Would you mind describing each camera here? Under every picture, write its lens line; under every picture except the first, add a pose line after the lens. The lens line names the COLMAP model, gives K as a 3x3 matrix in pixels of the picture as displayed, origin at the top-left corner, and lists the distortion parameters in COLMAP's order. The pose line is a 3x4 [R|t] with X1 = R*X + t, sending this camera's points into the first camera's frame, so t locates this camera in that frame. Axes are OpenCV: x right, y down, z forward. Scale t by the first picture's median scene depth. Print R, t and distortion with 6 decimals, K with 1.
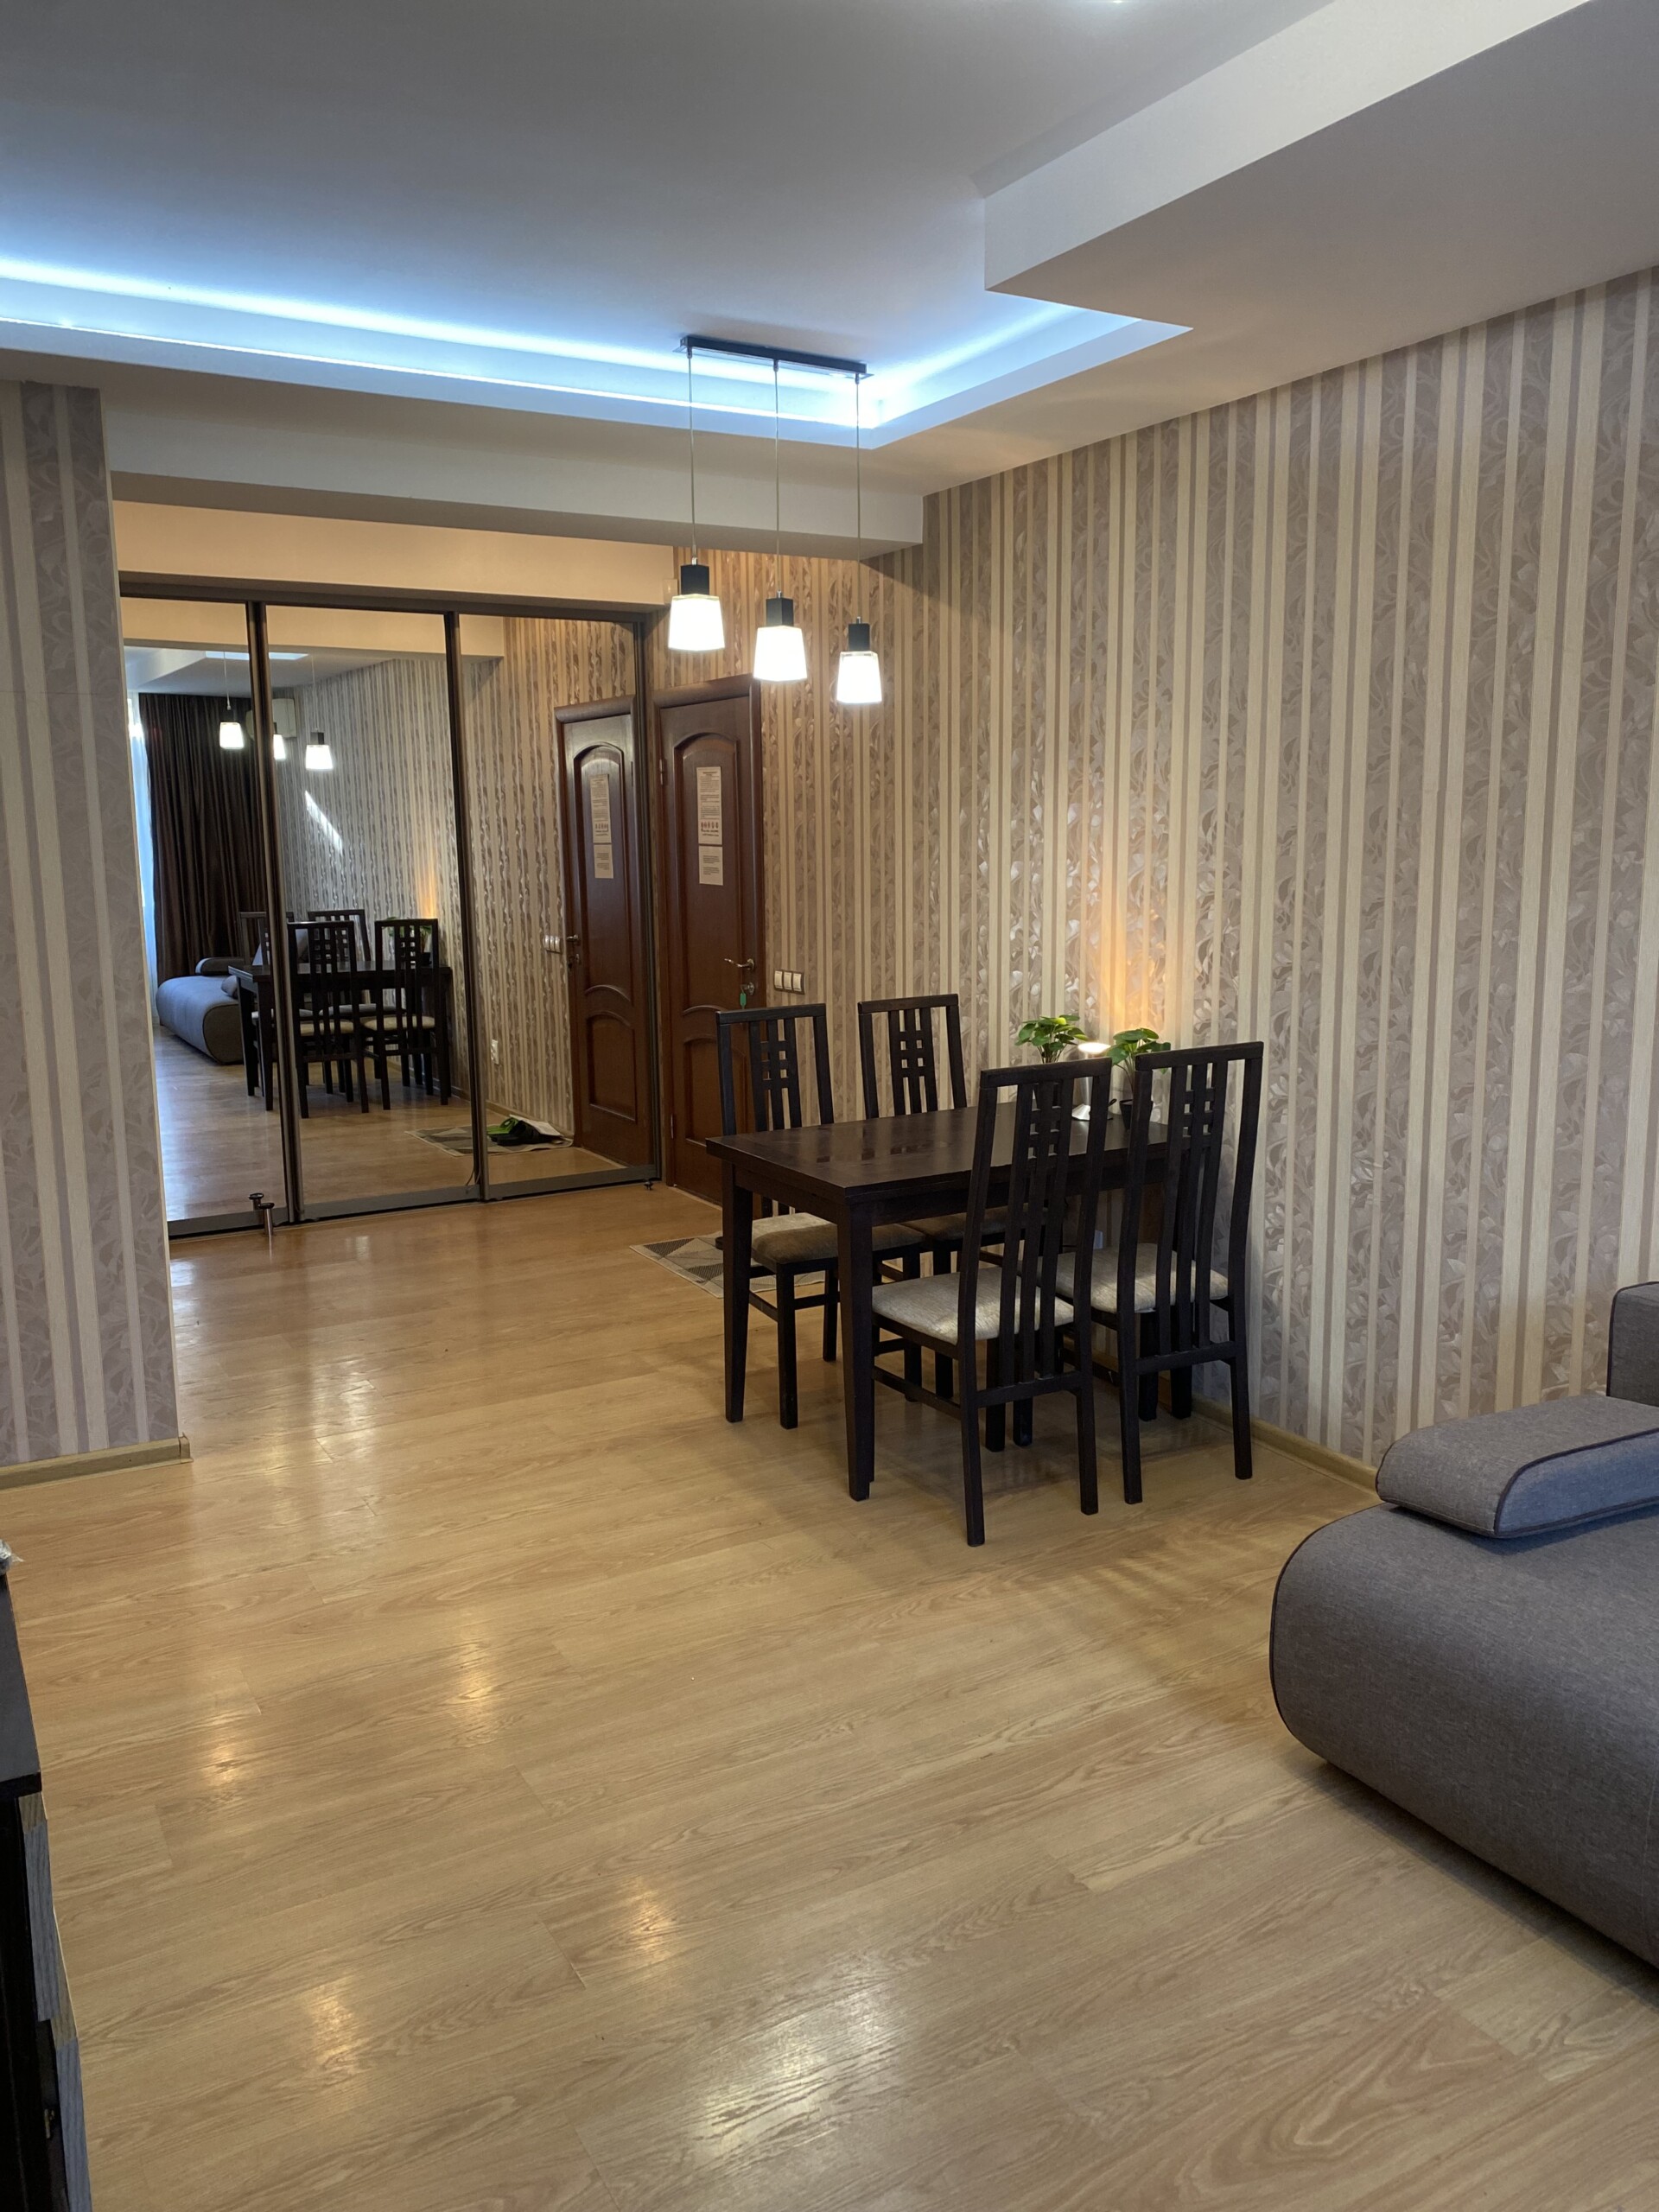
lens RADIAL K [[1688.8, 0, 837.3], [0, 1688.8, 1087.1], [0, 0, 1]] dist [0.060785, -0.043122]
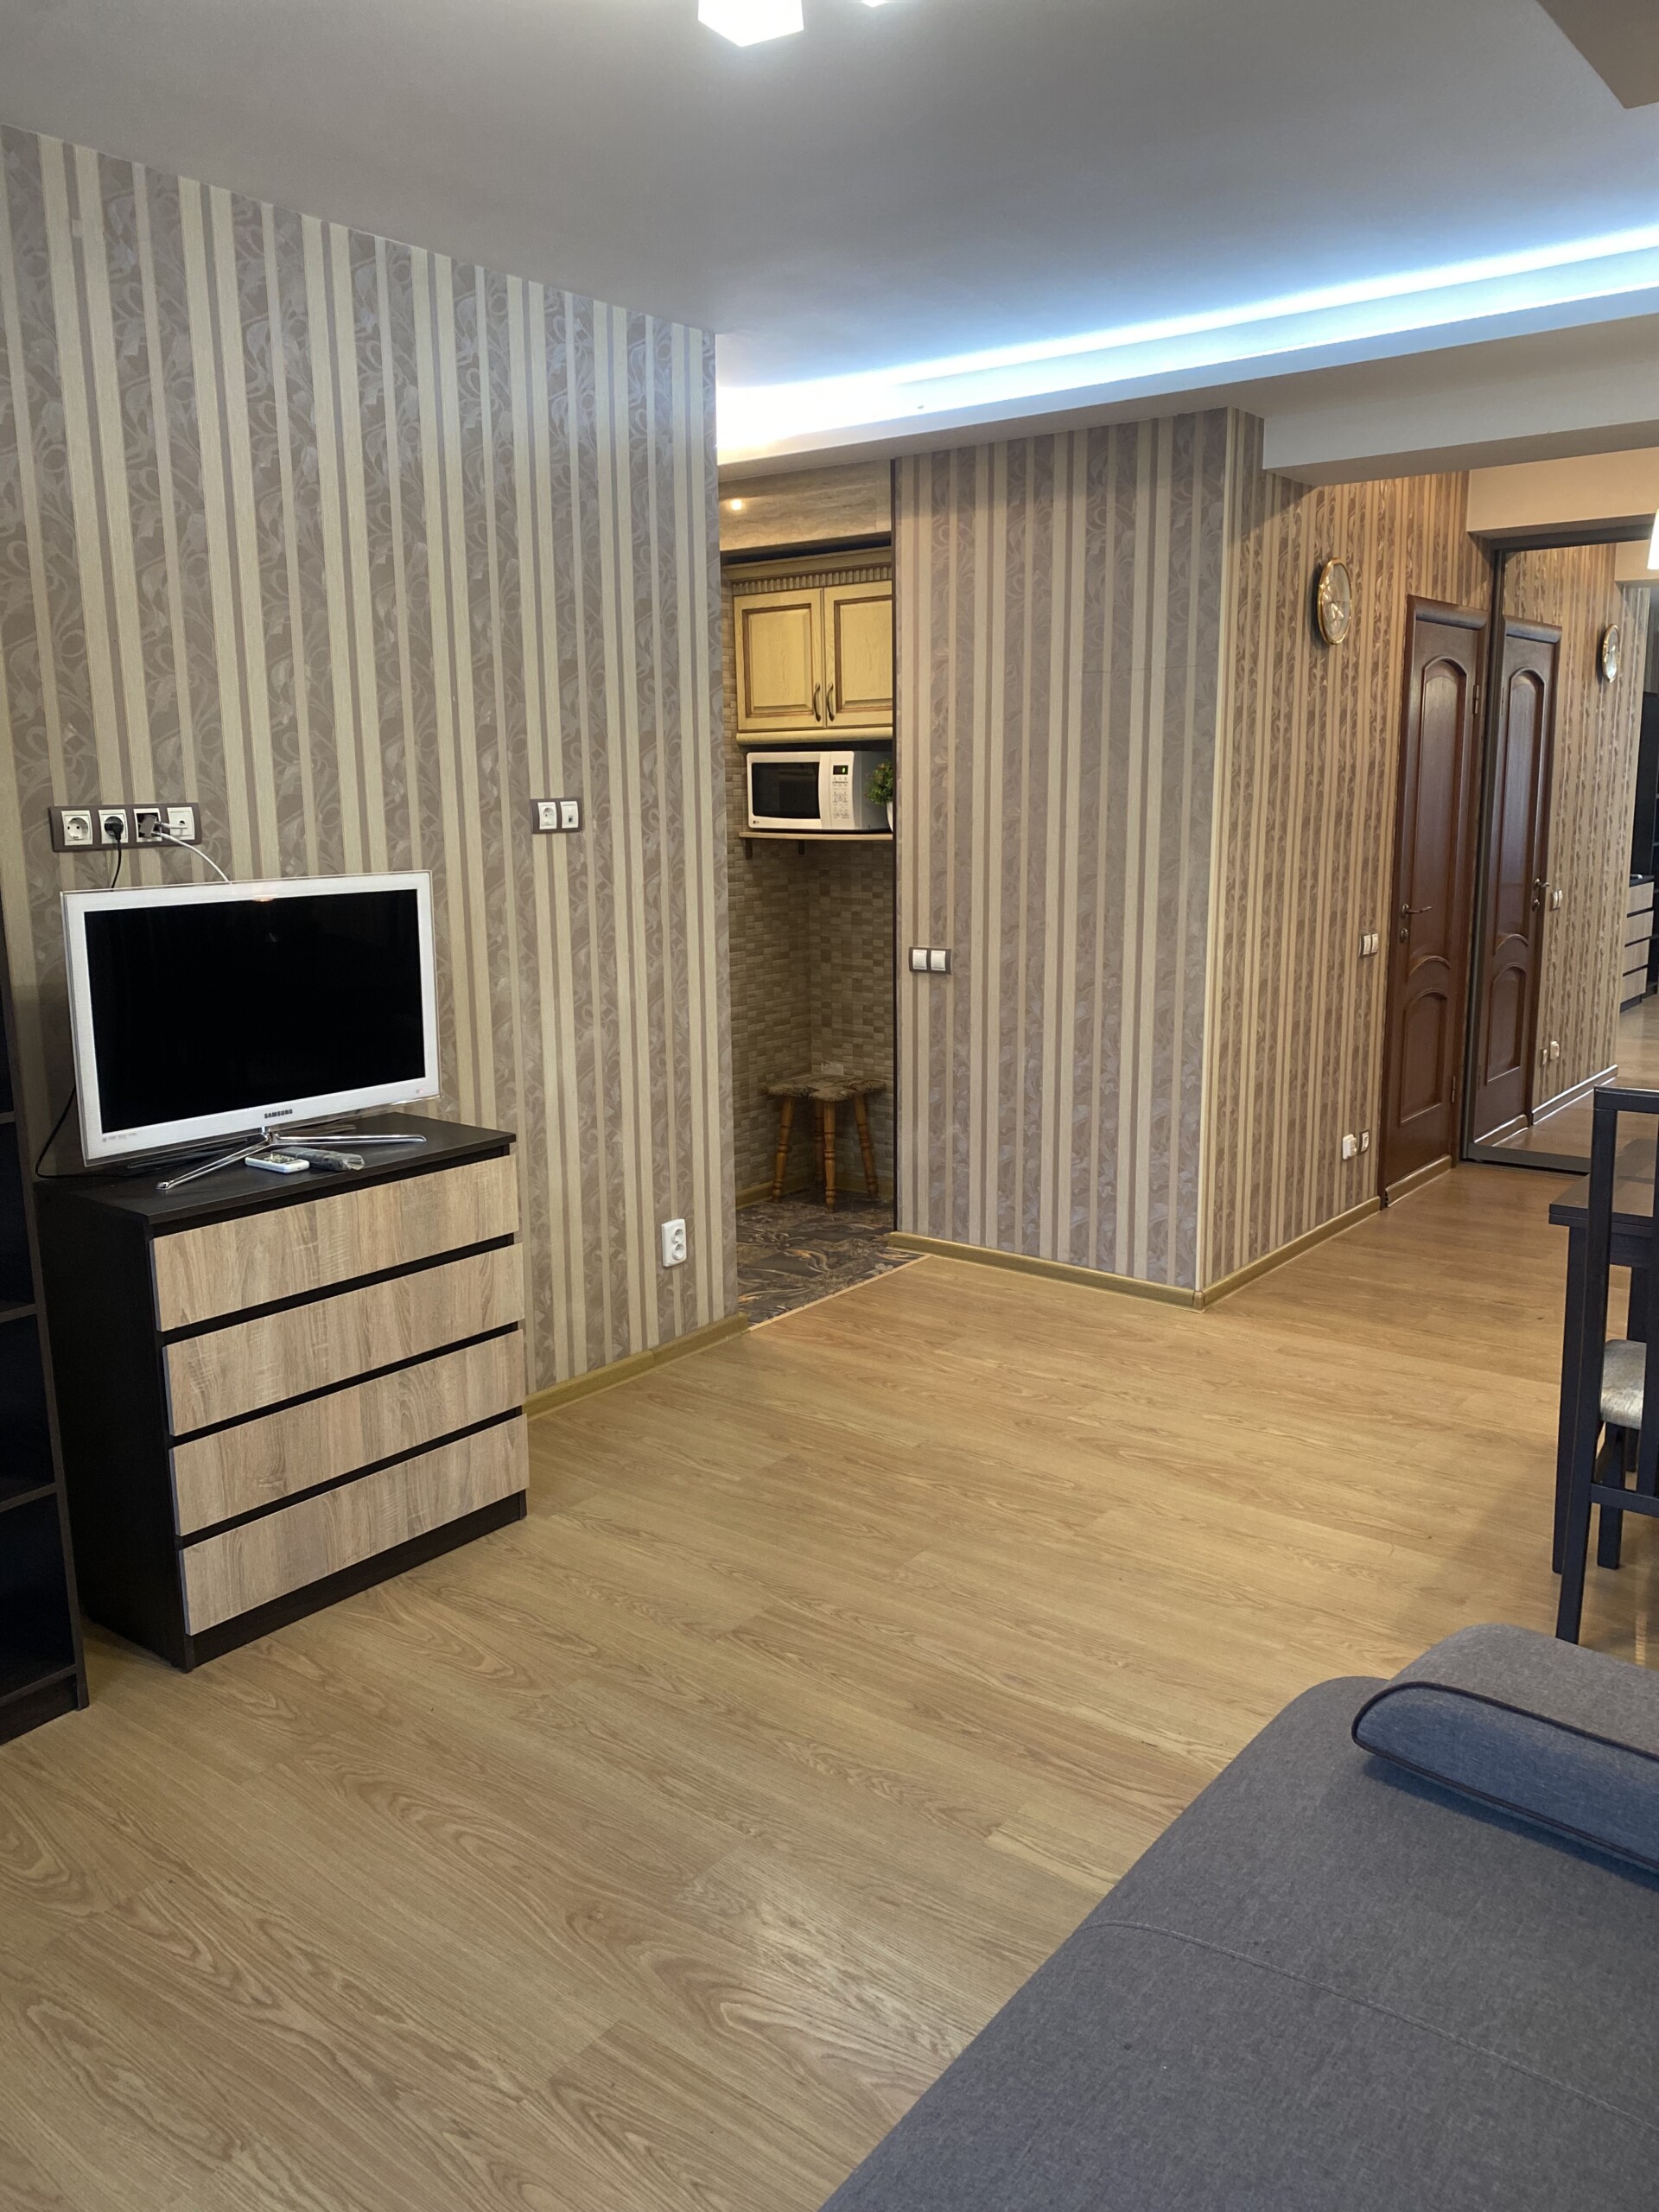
lens RADIAL K [[1666.5, 0, 829.5], [0, 1666.5, 1106.0], [0, 0, 1]] dist [0.108087, -0.223028]
pose [[0.378530, 0.182728, -0.907373, 0.626403], [-0.135903, 0.980667, 0.140793, -0.059399], [0.915558, 0.070021, 0.396045, 0.318268]]
